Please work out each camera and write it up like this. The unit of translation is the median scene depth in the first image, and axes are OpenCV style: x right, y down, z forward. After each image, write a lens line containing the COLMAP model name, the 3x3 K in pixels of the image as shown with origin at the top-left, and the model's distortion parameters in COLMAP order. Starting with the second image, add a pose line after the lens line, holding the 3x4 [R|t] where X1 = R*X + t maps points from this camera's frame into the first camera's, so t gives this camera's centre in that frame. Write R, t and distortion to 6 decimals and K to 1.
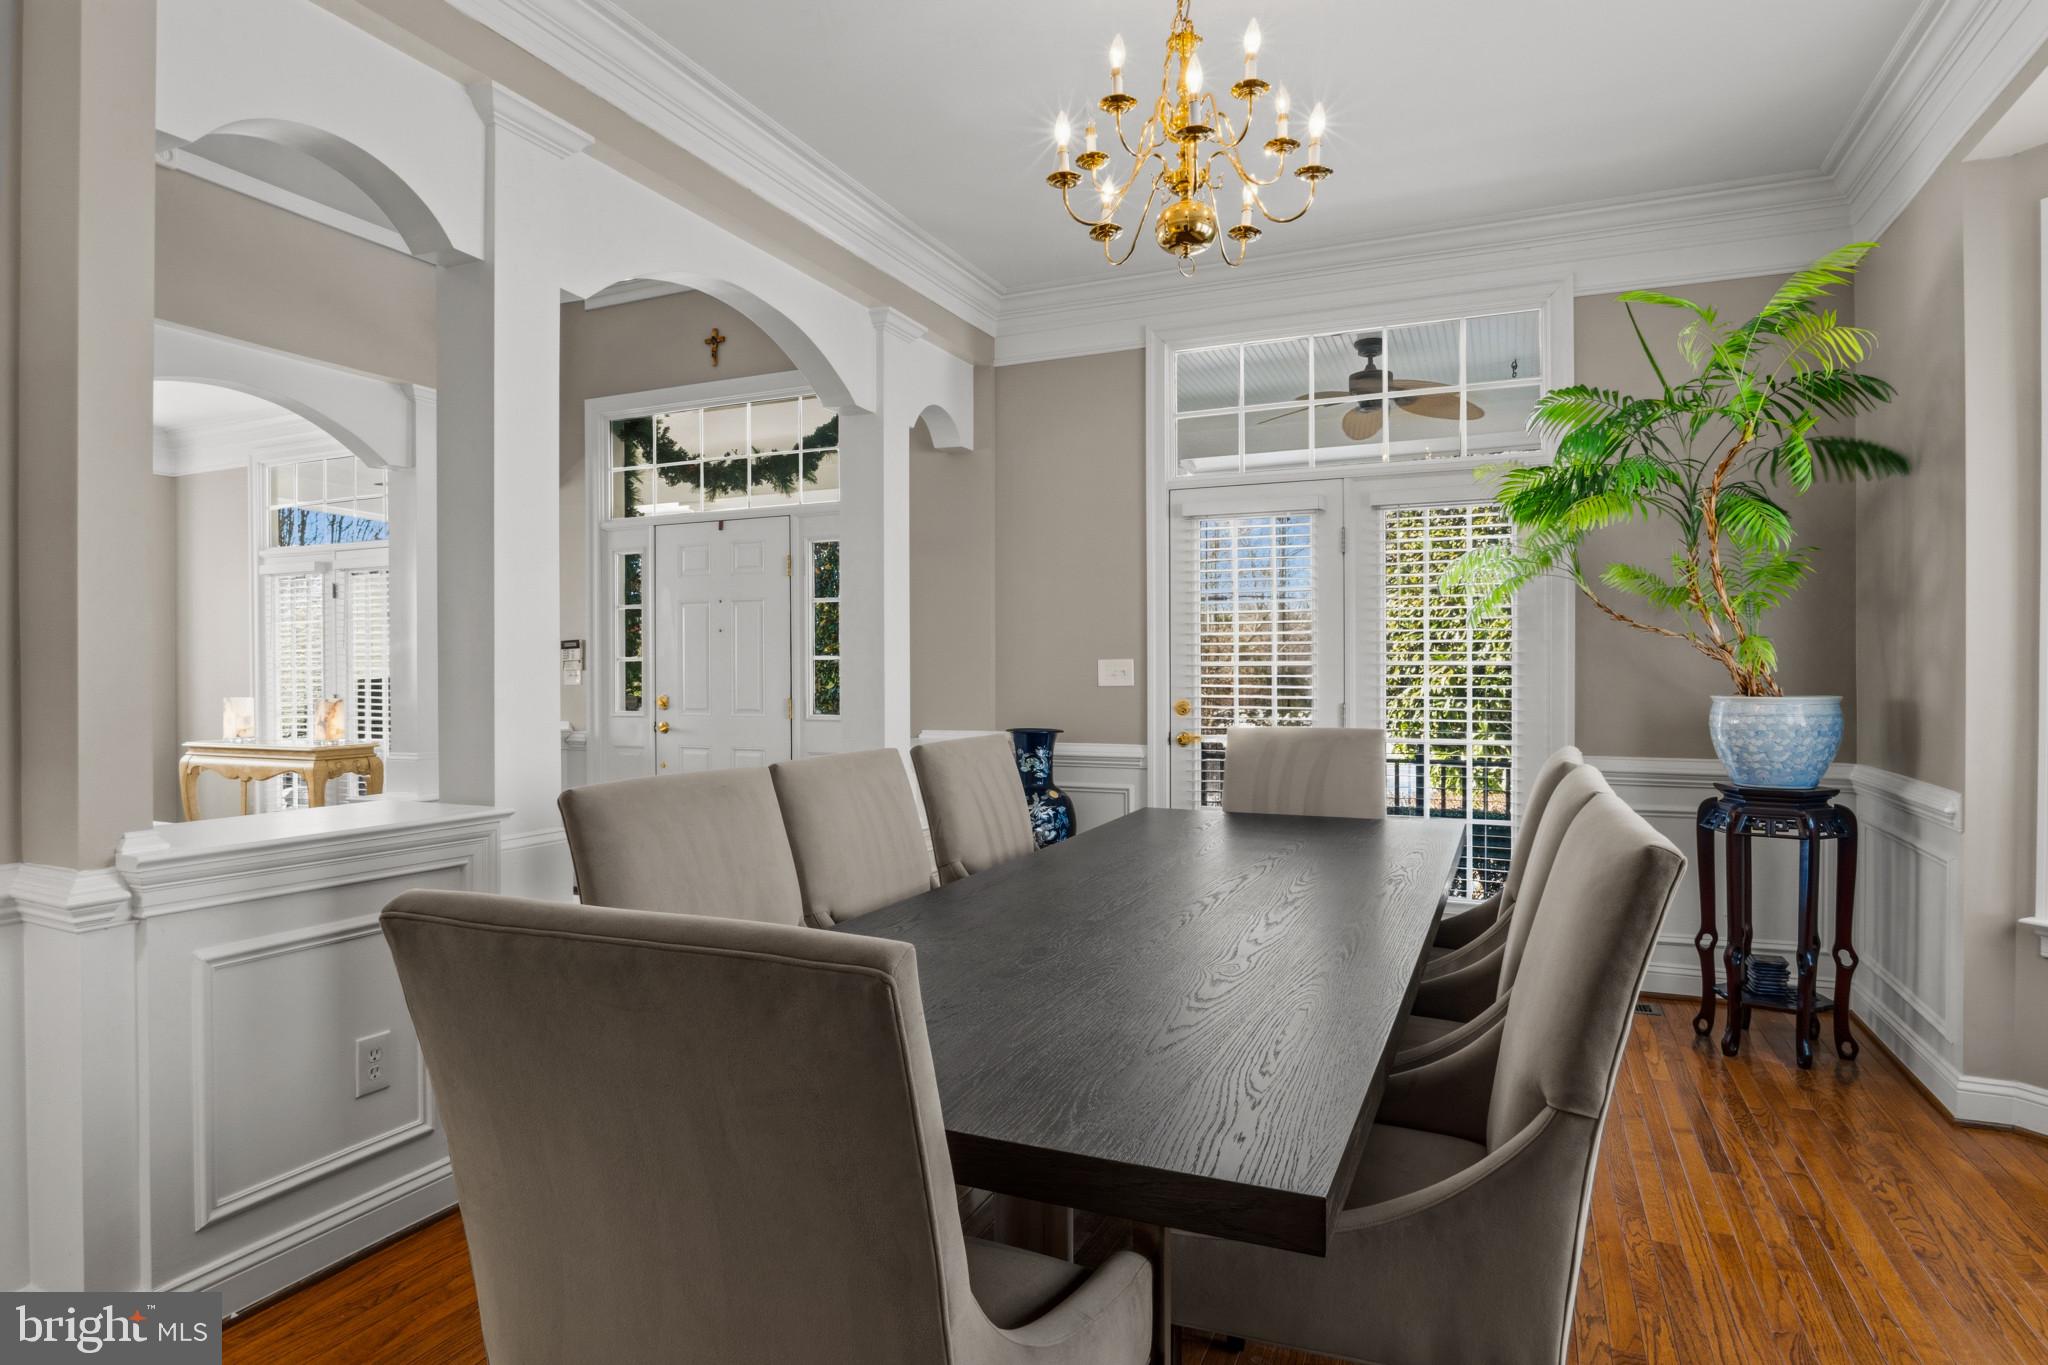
lens RADIAL K [[1108.1, 0, 1025.3], [0, 1108.1, 680.0], [0, 0, 1]] dist [-0.032880, 0.005996]
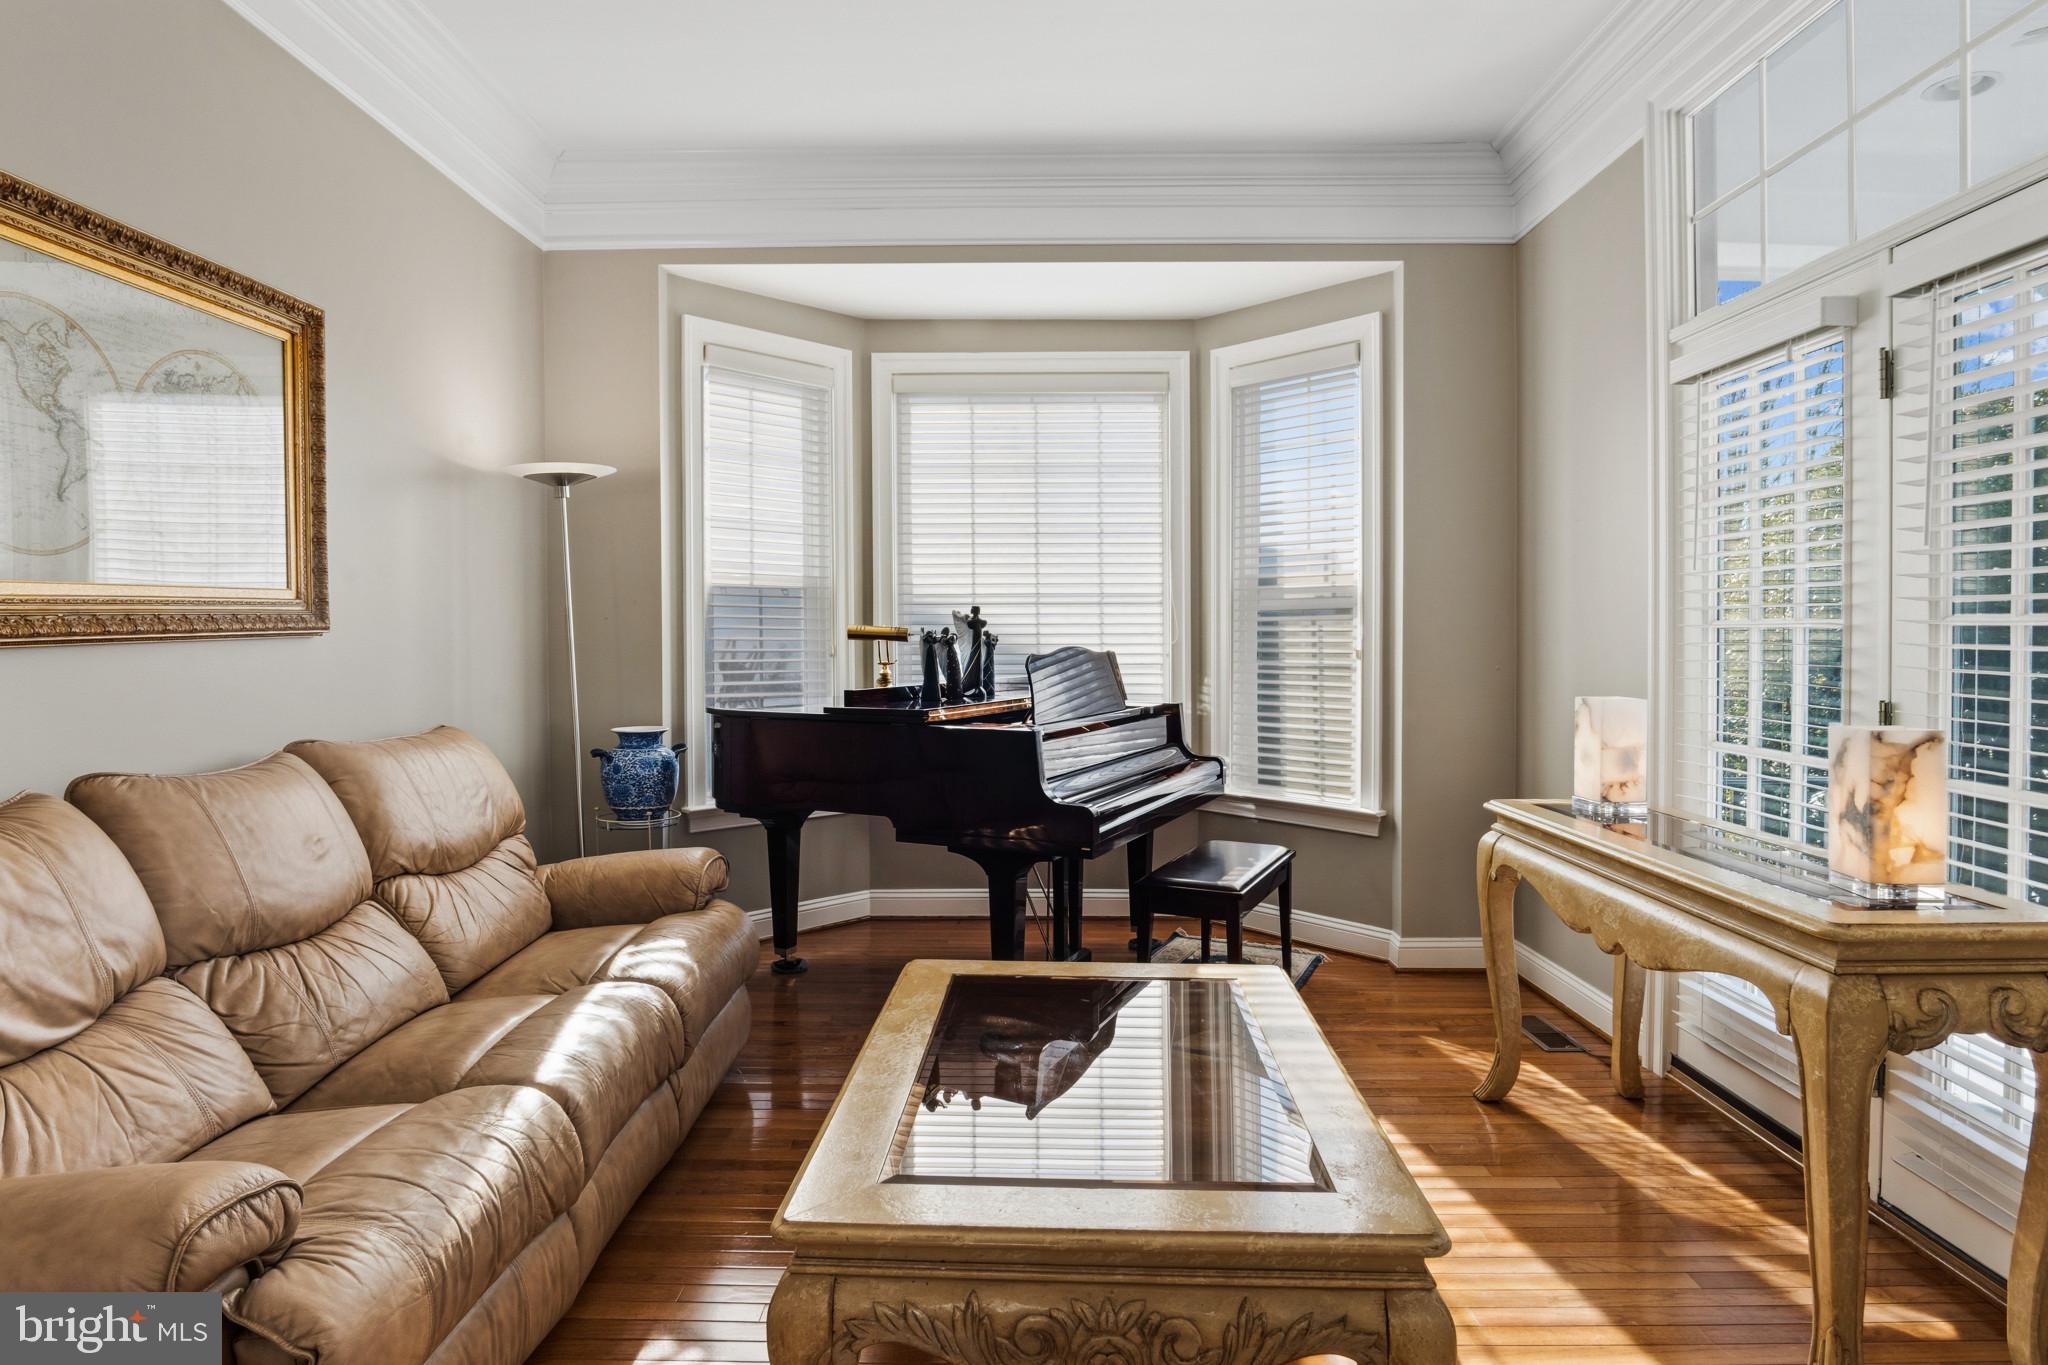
lens RADIAL K [[1108.1, 0, 1022.4], [0, 1108.1, 667.2], [0, 0, 1]] dist [-0.032880, 0.005996]
pose [[0.383421, 0.024724, -0.923243, -0.447920], [0.002605, 0.999609, 0.027850, -0.005787], [0.923570, -0.013083, 0.383207, 0.666921]]
